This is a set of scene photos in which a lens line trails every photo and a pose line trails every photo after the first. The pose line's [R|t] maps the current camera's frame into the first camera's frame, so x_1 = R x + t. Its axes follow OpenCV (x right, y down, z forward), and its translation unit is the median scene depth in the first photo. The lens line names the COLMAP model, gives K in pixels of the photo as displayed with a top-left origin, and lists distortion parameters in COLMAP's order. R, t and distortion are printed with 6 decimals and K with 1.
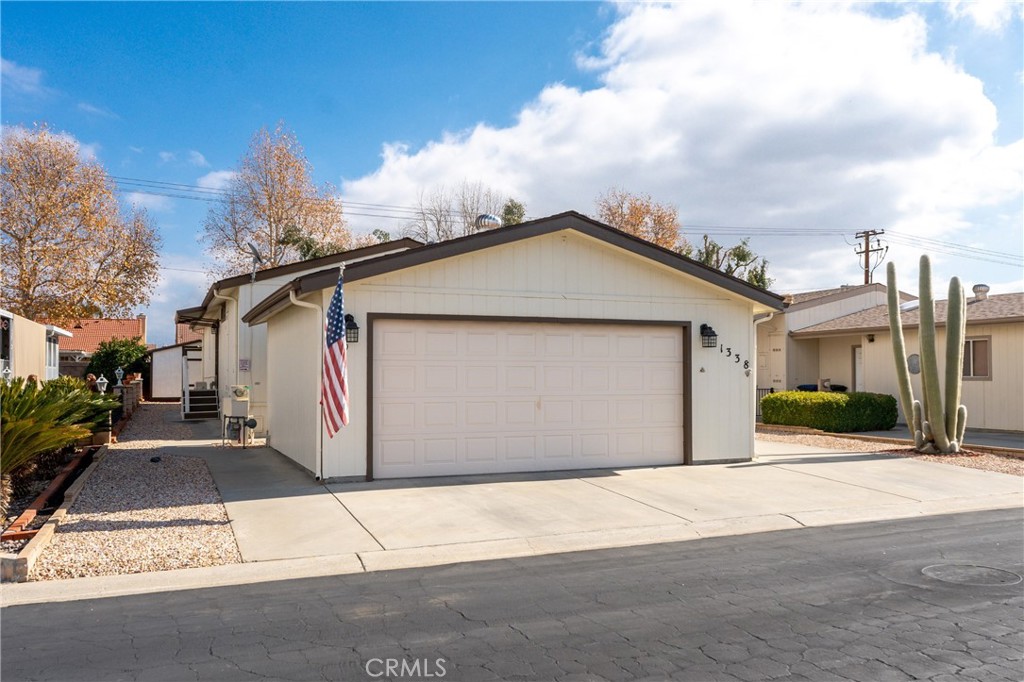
lens RADIAL K [[815.9, 0, 515.8], [0, 815.9, 361.1], [0, 0, 1]] dist [-0.015515, -0.004824]
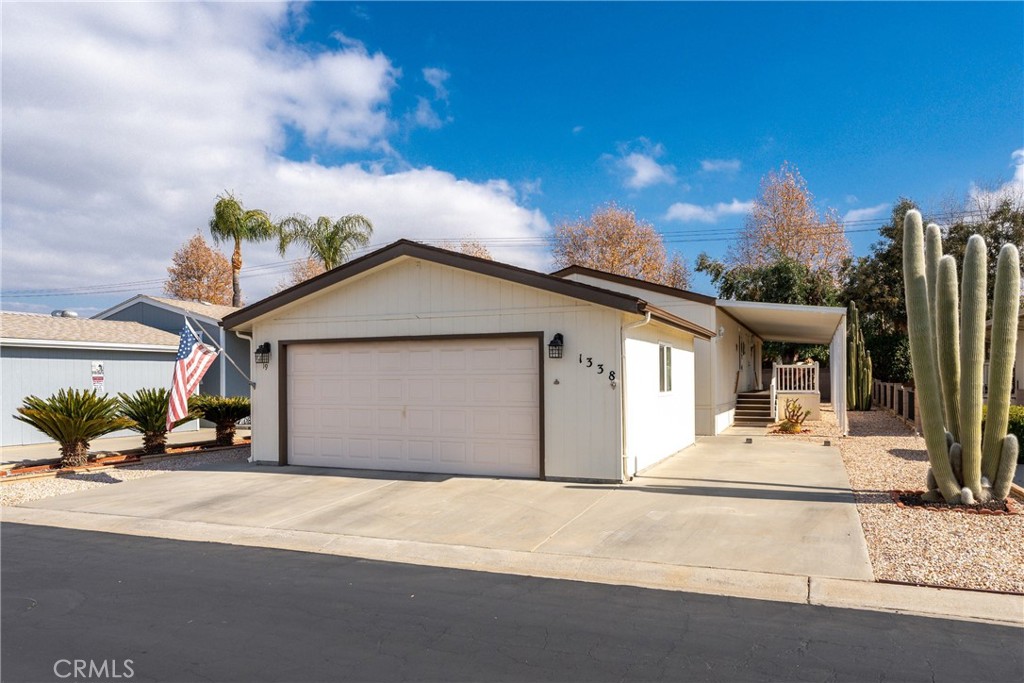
lens RADIAL K [[673.5, 0, 562.9], [0, 673.5, 376.3], [0, 0, 1]] dist [0.001122, 0.001201]
pose [[0.728309, -0.005634, -0.685226, 0.772869], [0.015876, 0.999837, 0.008653, -0.002376], [0.685065, -0.017180, 0.728279, 0.434989]]
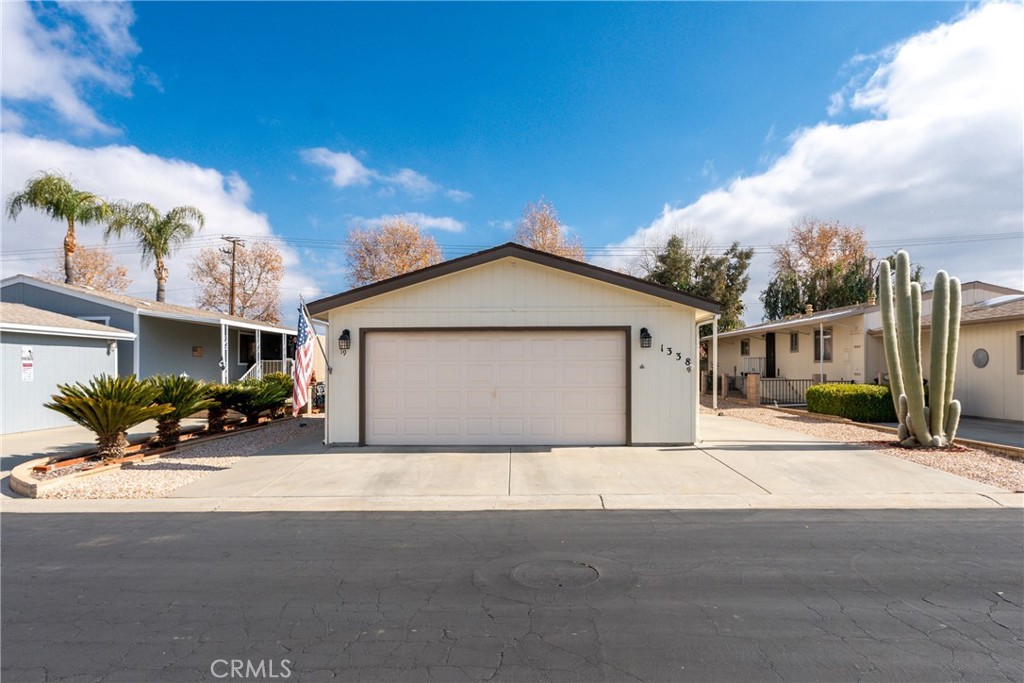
lens RADIAL K [[572.7, 0, 512.6], [0, 572.7, 365.9], [0, 0, 1]] dist [0.000511, 0.000409]
pose [[0.918273, -0.005245, -0.395912, 0.386389], [0.010288, 0.999891, 0.010615, -0.001038], [0.395813, -0.013821, 0.918227, 0.160863]]
